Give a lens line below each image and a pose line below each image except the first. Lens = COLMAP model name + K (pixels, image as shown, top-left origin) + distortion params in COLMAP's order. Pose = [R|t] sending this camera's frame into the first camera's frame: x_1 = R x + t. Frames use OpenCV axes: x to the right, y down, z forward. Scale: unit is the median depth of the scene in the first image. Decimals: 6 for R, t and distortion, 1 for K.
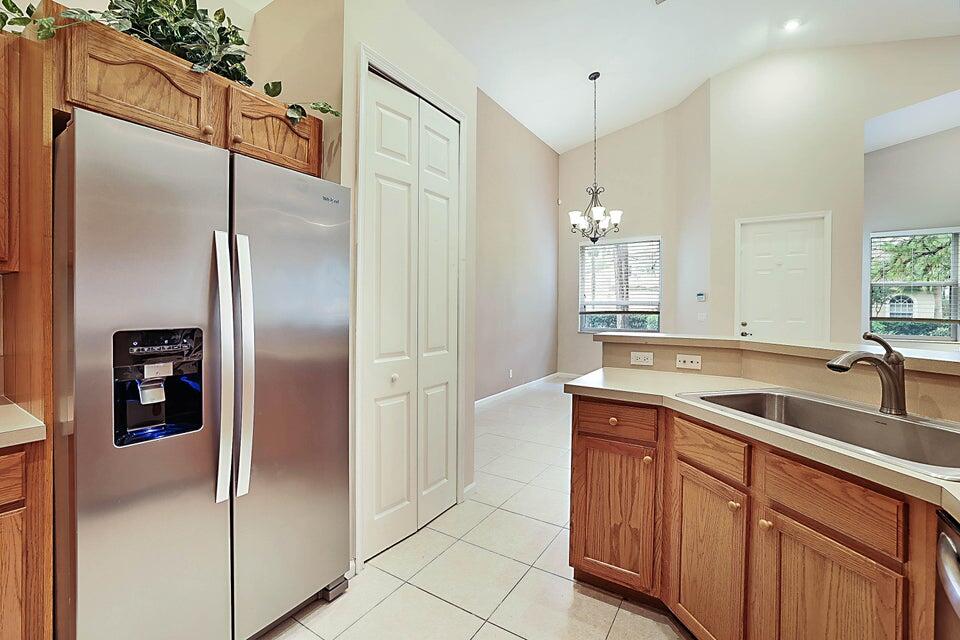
lens RADIAL K [[427.7, 0, 478.1], [0, 427.7, 315.6], [0, 0, 1]] dist [-0.006644, 0.002158]
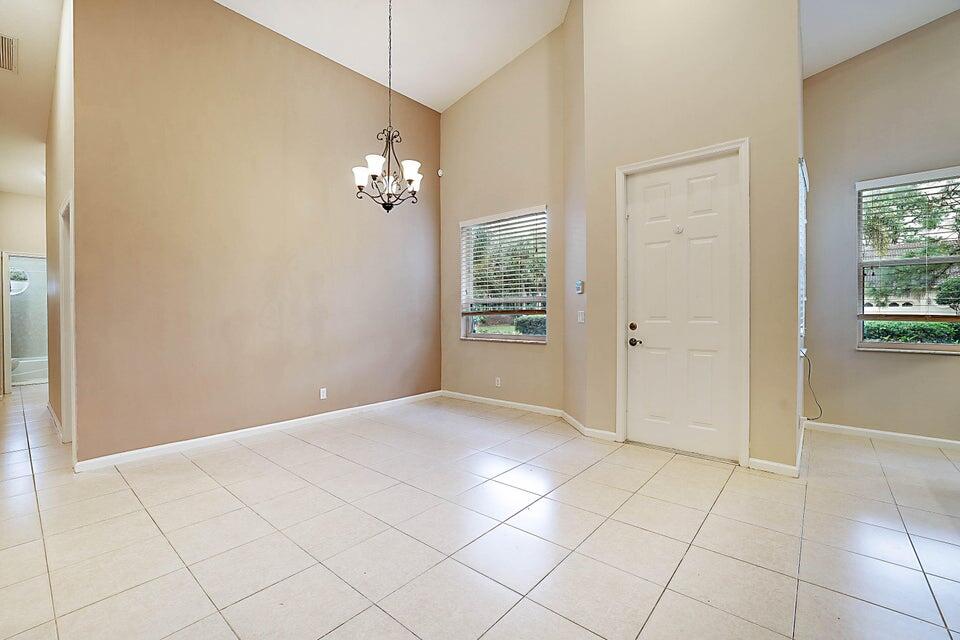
lens RADIAL K [[427.7, 0, 471.3], [0, 427.7, 320.4], [0, 0, 1]] dist [-0.006644, 0.002158]
pose [[0.990938, -0.013155, -0.133678, 0.470086], [0.013159, 0.999913, -0.000851, 0.008255], [0.133677, -0.000916, 0.991024, 0.315817]]
